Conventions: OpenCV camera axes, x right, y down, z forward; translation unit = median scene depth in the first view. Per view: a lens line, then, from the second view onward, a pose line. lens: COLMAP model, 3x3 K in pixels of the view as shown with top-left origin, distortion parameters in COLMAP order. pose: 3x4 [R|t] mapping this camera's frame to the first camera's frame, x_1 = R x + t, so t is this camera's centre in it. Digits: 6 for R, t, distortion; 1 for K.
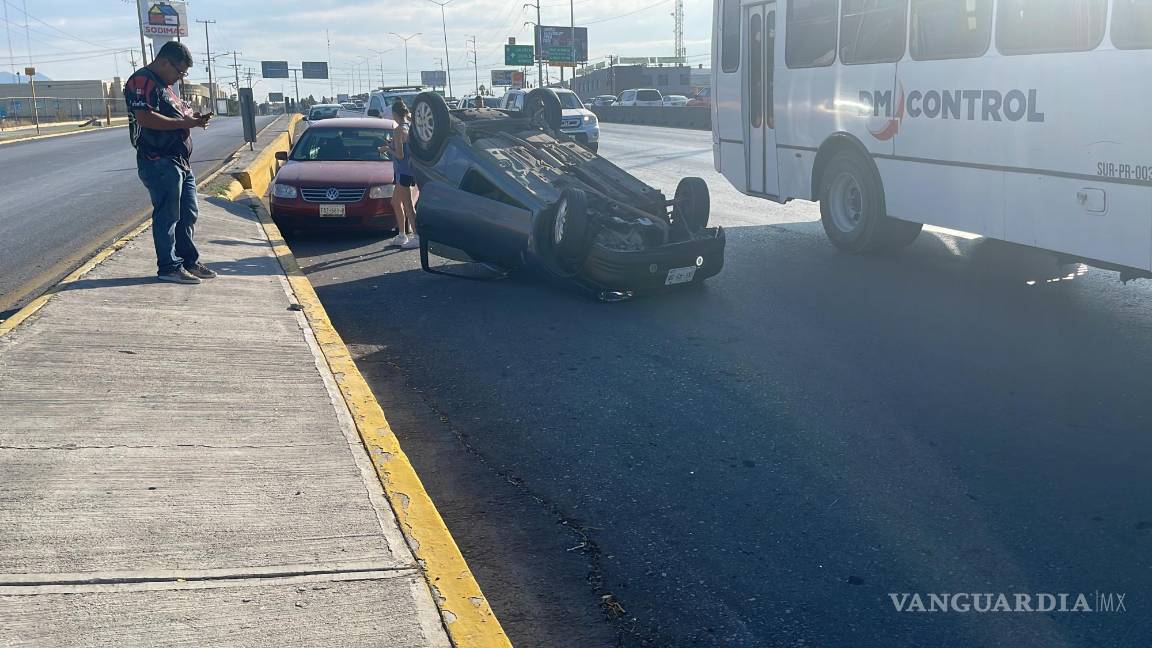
lens RADIAL K [[997.2, 0, 576.0], [0, 997.2, 324.0], [0, 0, 1]] dist [0.097291, -0.154660]
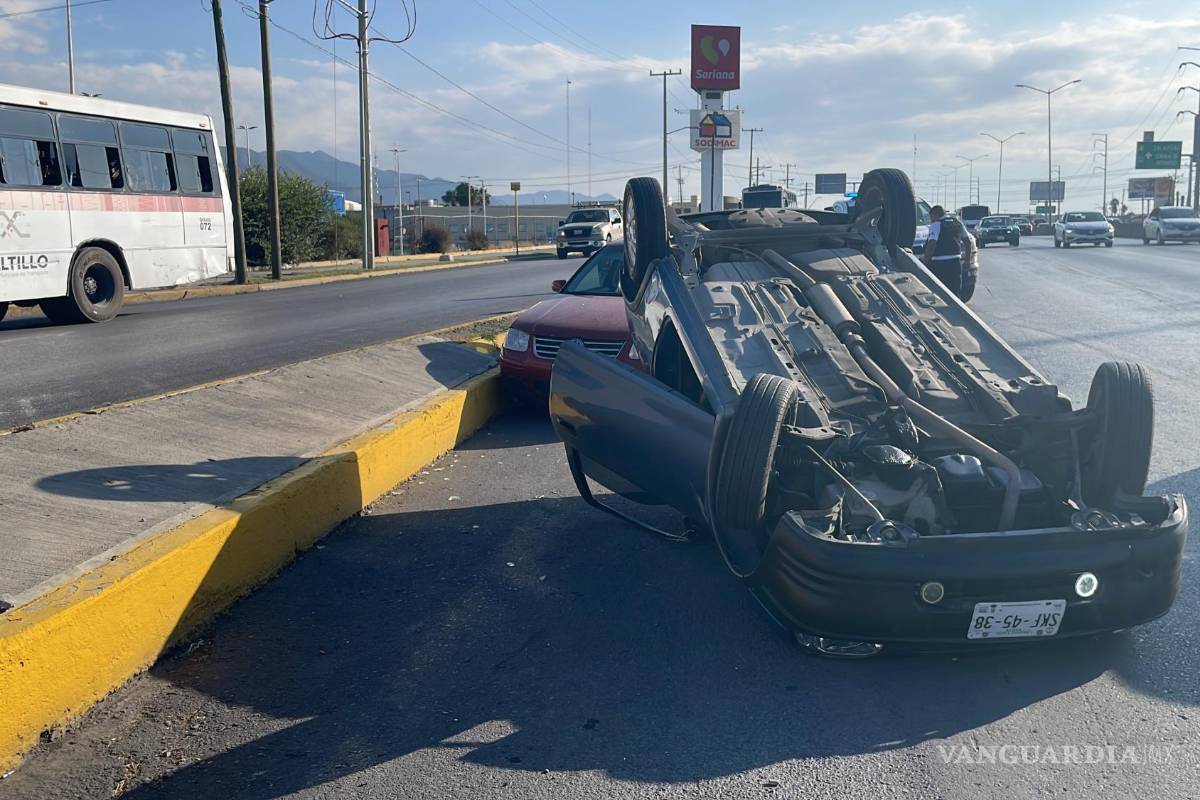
lens RADIAL K [[1178.4, 0, 593.6], [0, 1178.4, 376.2], [0, 0, 1]] dist [0.111261, -0.195968]
pose [[0.865906, 0.066461, -0.495771, 0.051722], [-0.110779, 0.992002, -0.060501, -0.026694], [0.487785, 0.107309, 0.866343, 0.143537]]
